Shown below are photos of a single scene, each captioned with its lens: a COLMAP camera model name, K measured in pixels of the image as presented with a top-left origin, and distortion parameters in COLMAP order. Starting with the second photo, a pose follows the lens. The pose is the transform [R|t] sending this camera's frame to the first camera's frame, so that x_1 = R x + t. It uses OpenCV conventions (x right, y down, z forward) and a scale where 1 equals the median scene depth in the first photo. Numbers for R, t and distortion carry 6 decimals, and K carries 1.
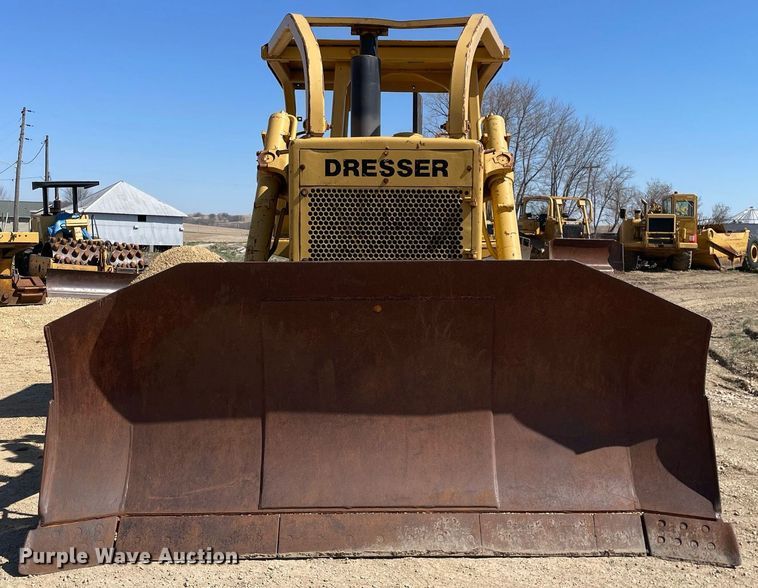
lens RADIAL K [[822.9, 0, 380.5], [0, 822.9, 293.4], [0, 0, 1]] dist [-0.002618, 0.000000]
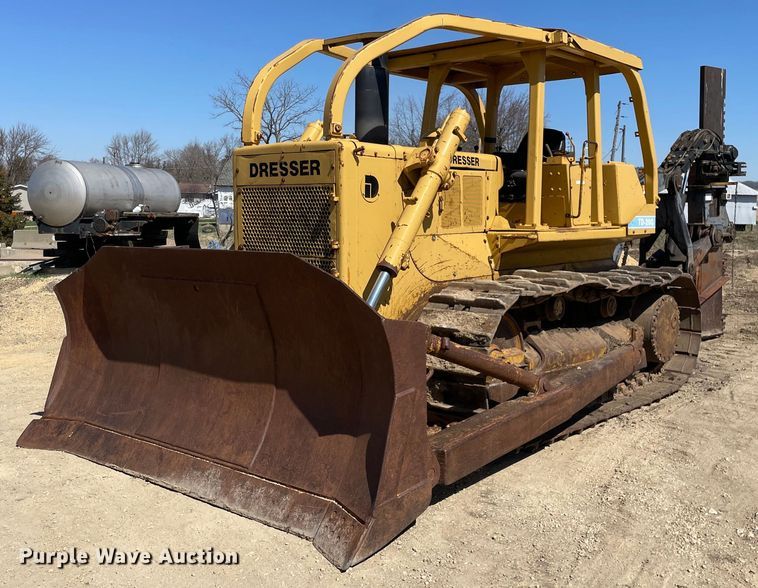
lens RADIAL K [[822.9, 0, 437.1], [0, 822.9, 245.5], [0, 0, 1]] dist [-0.002618, 0.000000]
pose [[0.770010, 0.025896, -0.637506, 0.920354], [-0.045890, 0.998836, -0.014854, -0.036893], [0.636379, 0.040693, 0.770302, 0.245936]]
